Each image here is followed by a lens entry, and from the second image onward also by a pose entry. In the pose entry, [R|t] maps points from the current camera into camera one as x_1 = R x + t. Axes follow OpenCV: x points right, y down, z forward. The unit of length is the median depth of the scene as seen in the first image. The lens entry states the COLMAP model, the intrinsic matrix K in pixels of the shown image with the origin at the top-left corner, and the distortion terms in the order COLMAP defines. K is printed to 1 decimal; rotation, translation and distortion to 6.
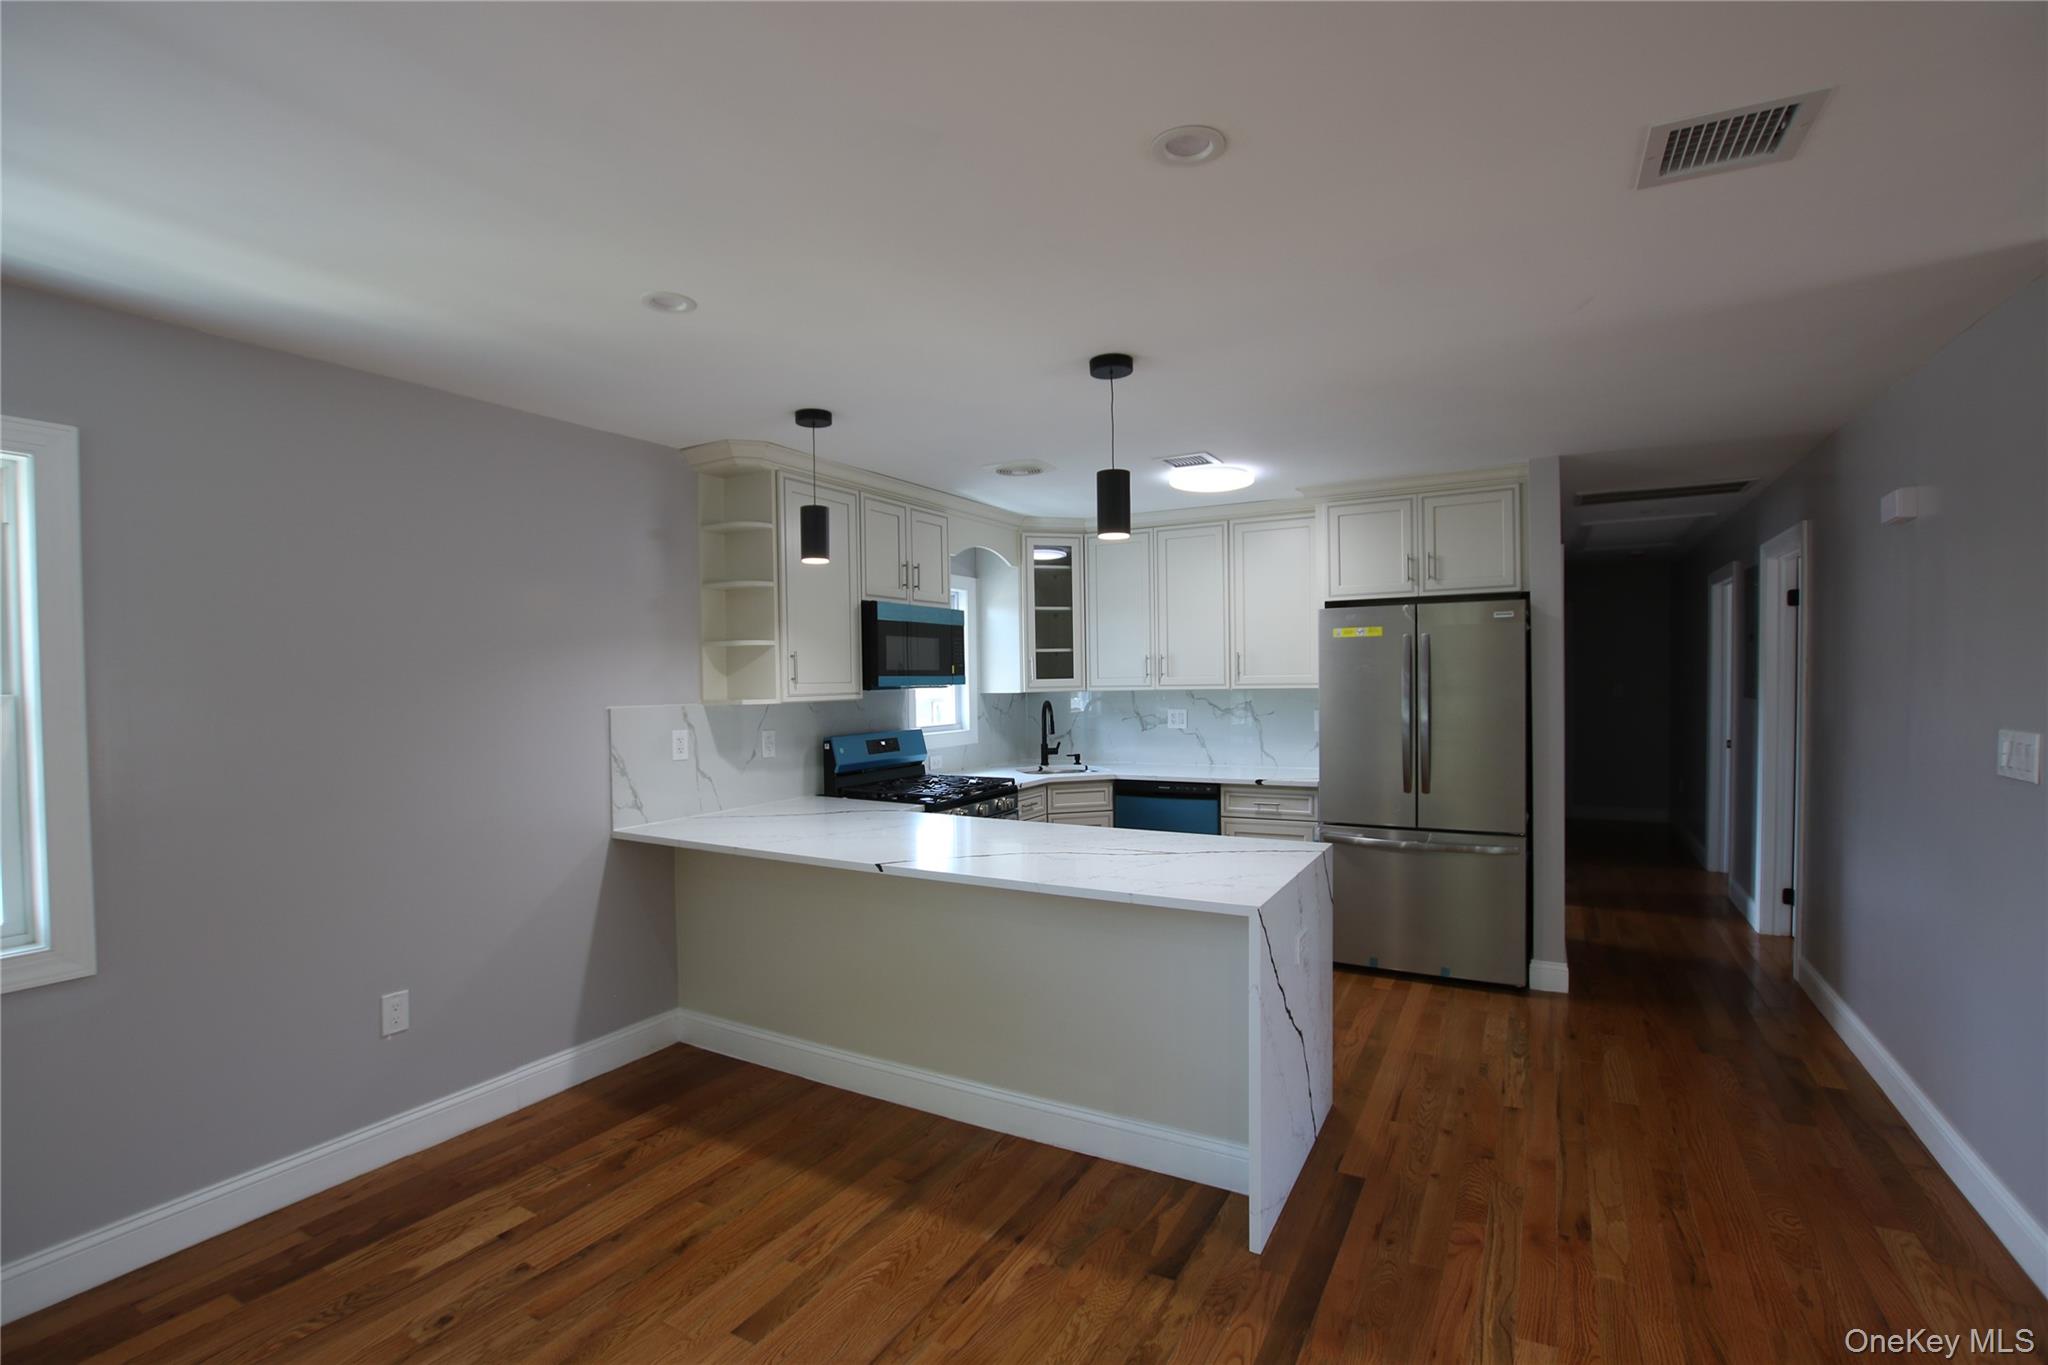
lens RADIAL K [[941.7, 0, 1023.0], [0, 941.7, 685.2], [0, 0, 1]] dist [-0.033824, 0.006001]
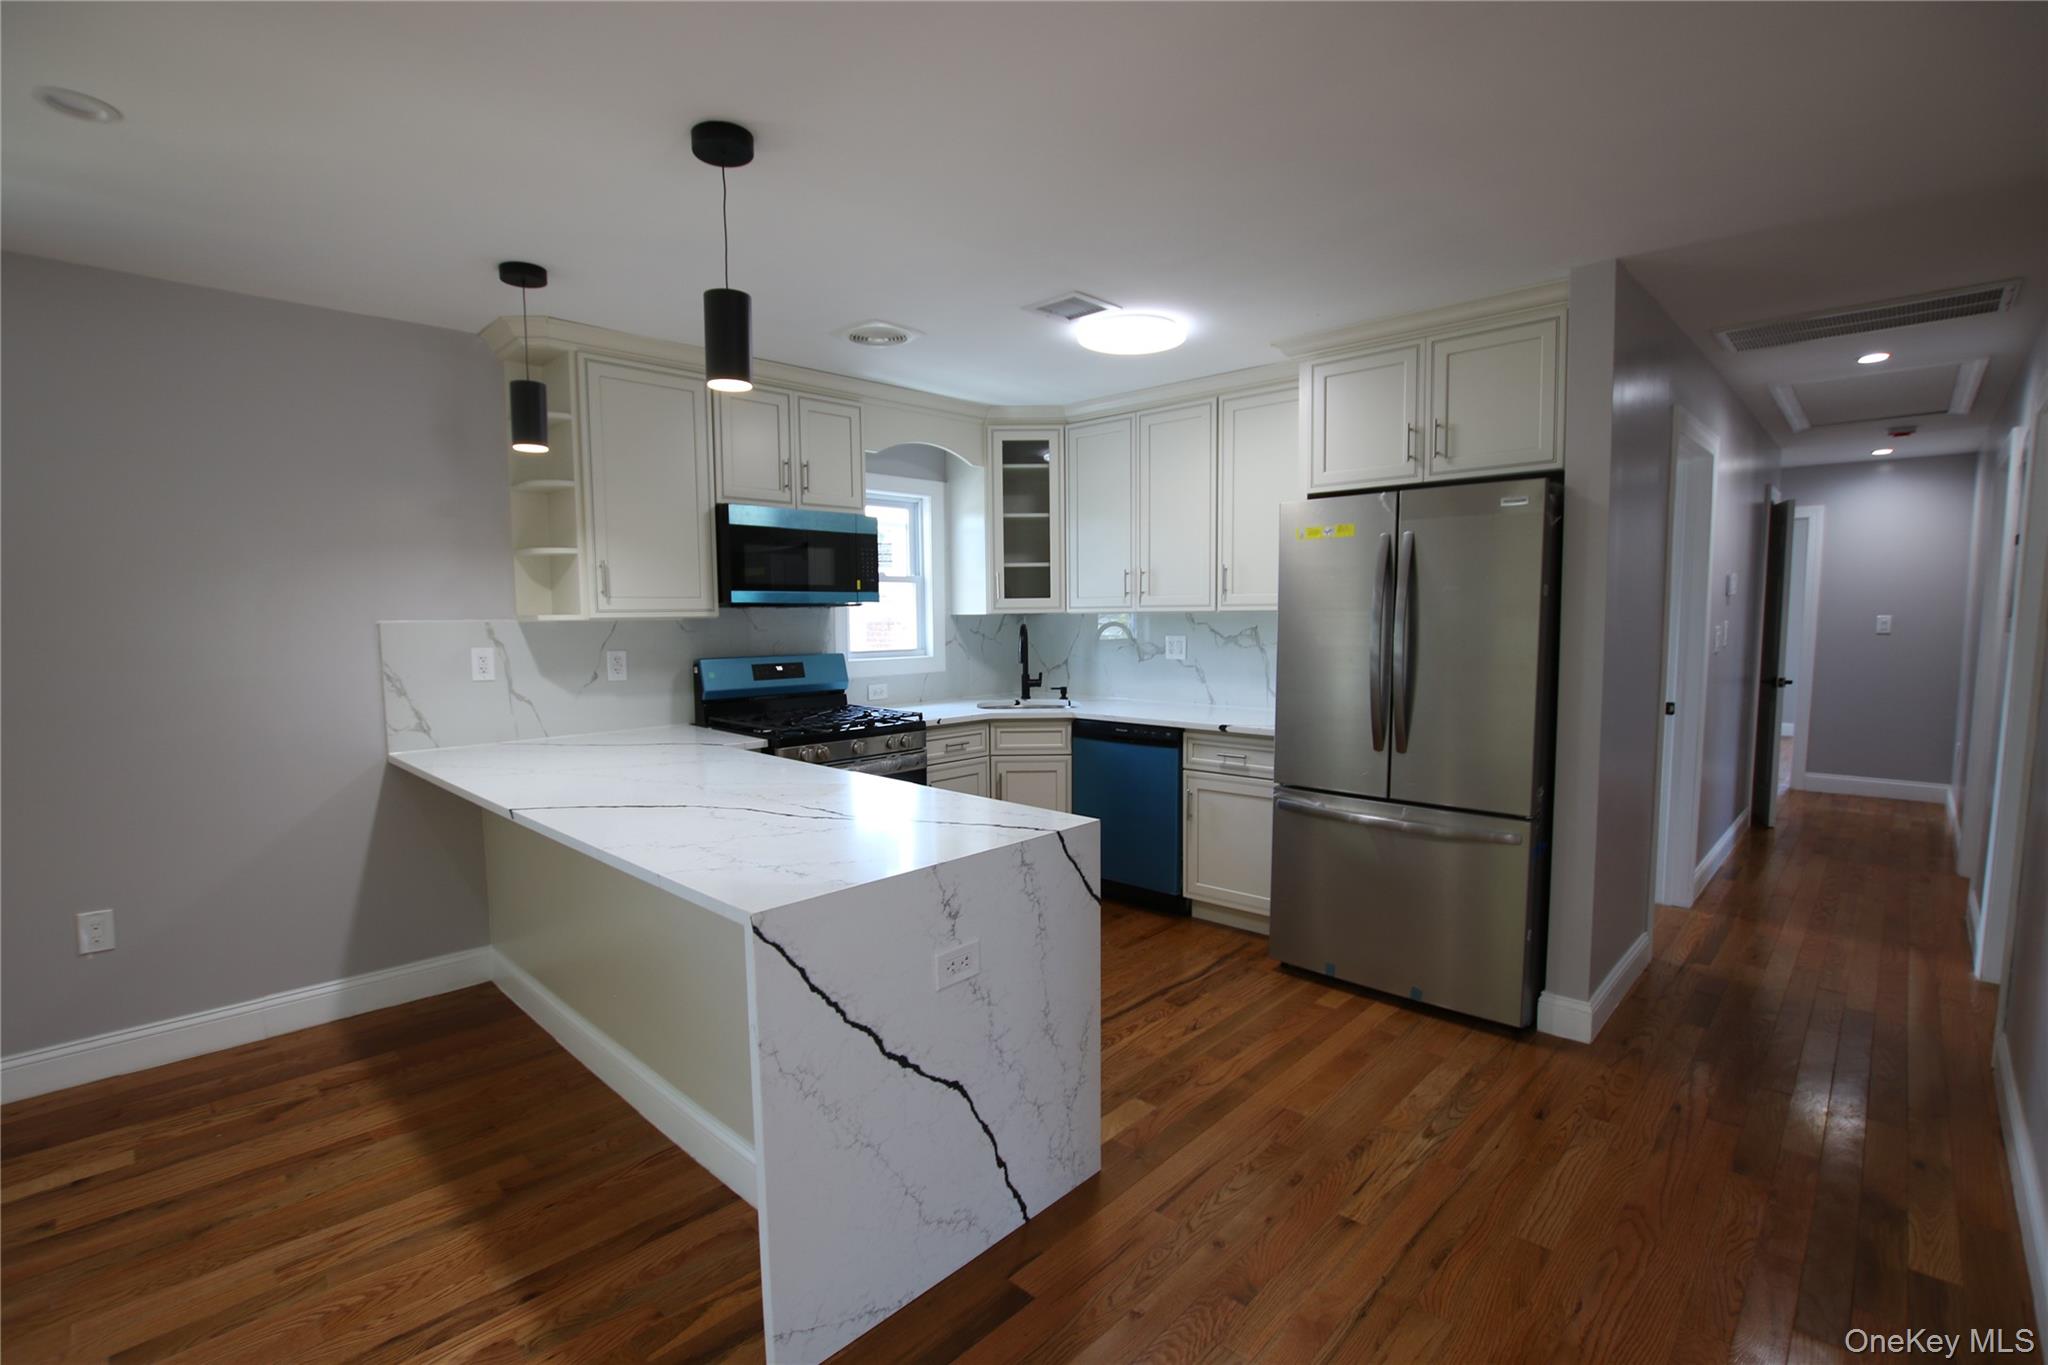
lens RADIAL K [[941.7, 0, 1025.4], [0, 941.7, 690.0], [0, 0, 1]] dist [-0.033824, 0.006001]
pose [[0.967186, 0.027565, -0.252570, 0.315835], [-0.007800, 0.996850, 0.078926, 0.010781], [0.253950, -0.074366, 0.964354, 0.214231]]
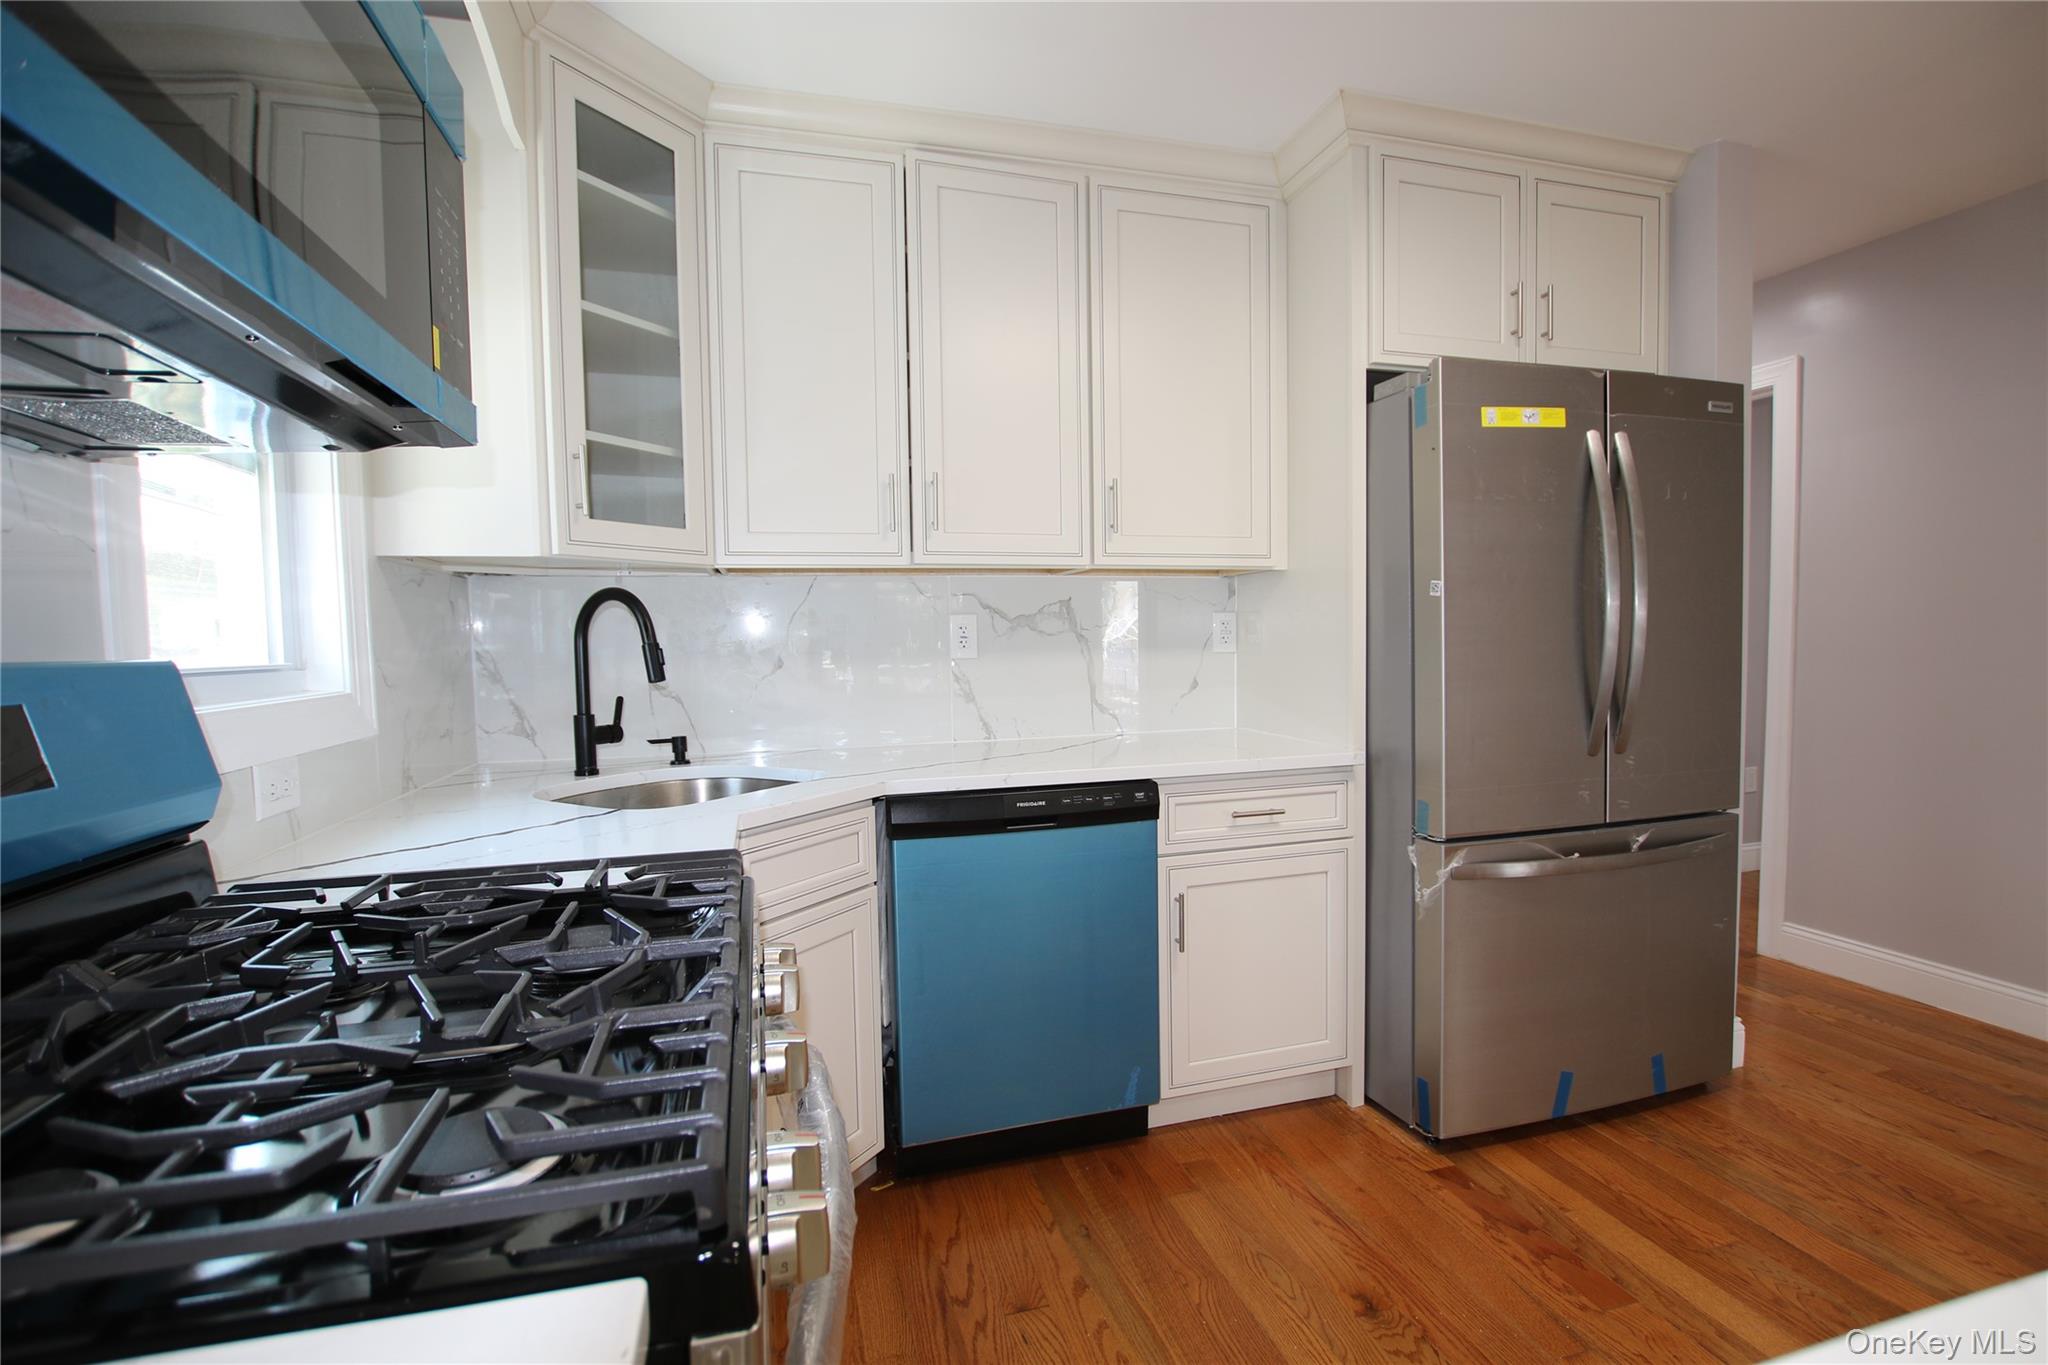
lens RADIAL K [[941.7, 0, 1043.4], [0, 941.7, 691.7], [0, 0, 1]] dist [-0.033824, 0.006001]
pose [[0.717201, -0.043462, 0.695510, -0.127472], [0.015245, 0.998793, 0.046693, 0.051348], [-0.696700, -0.022885, 0.716997, 0.822749]]
